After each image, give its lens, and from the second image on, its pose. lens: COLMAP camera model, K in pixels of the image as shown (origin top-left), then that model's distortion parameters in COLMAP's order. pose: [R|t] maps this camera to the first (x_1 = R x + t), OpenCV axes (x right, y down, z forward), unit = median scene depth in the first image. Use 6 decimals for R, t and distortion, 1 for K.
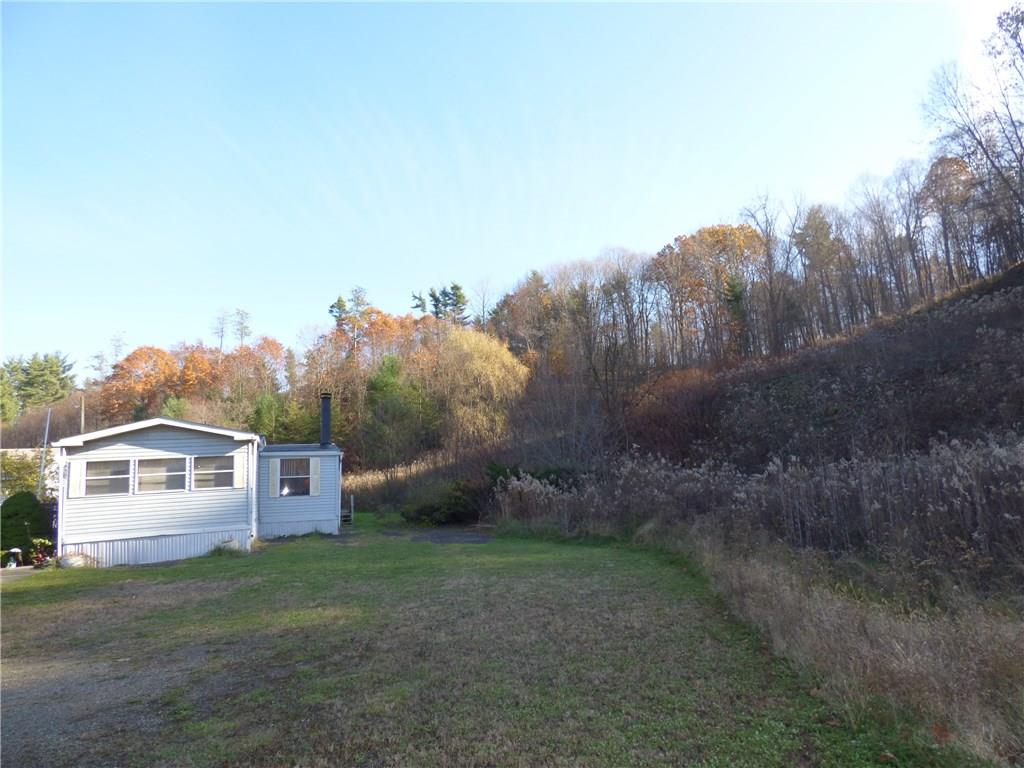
lens RADIAL K [[610.3, 0, 512.0], [0, 610.3, 384.0], [0, 0, 1]] dist [-0.017618, -0.000068]
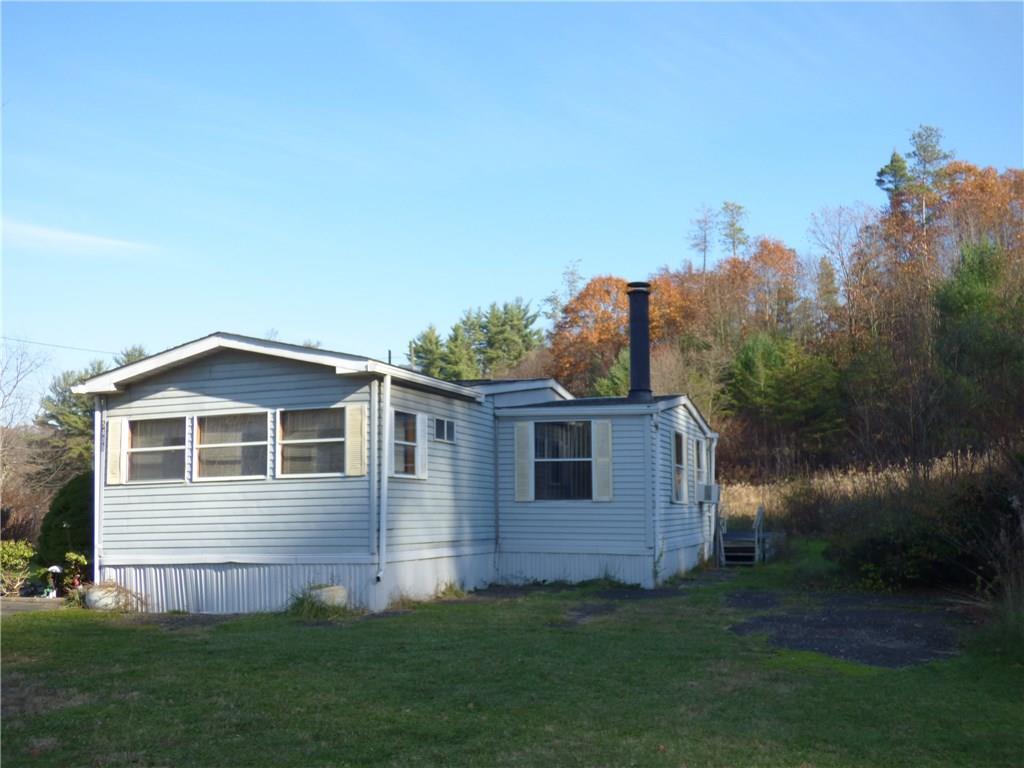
lens RADIAL K [[995.0, 0, 512.0], [0, 995.0, 384.0], [0, 0, 1]] dist [0.003737, -0.009827]
pose [[0.770238, -0.031943, -0.636956, 0.137769], [0.069311, 0.997022, 0.033814, 0.080805], [0.633979, -0.070193, 0.770158, 0.477156]]
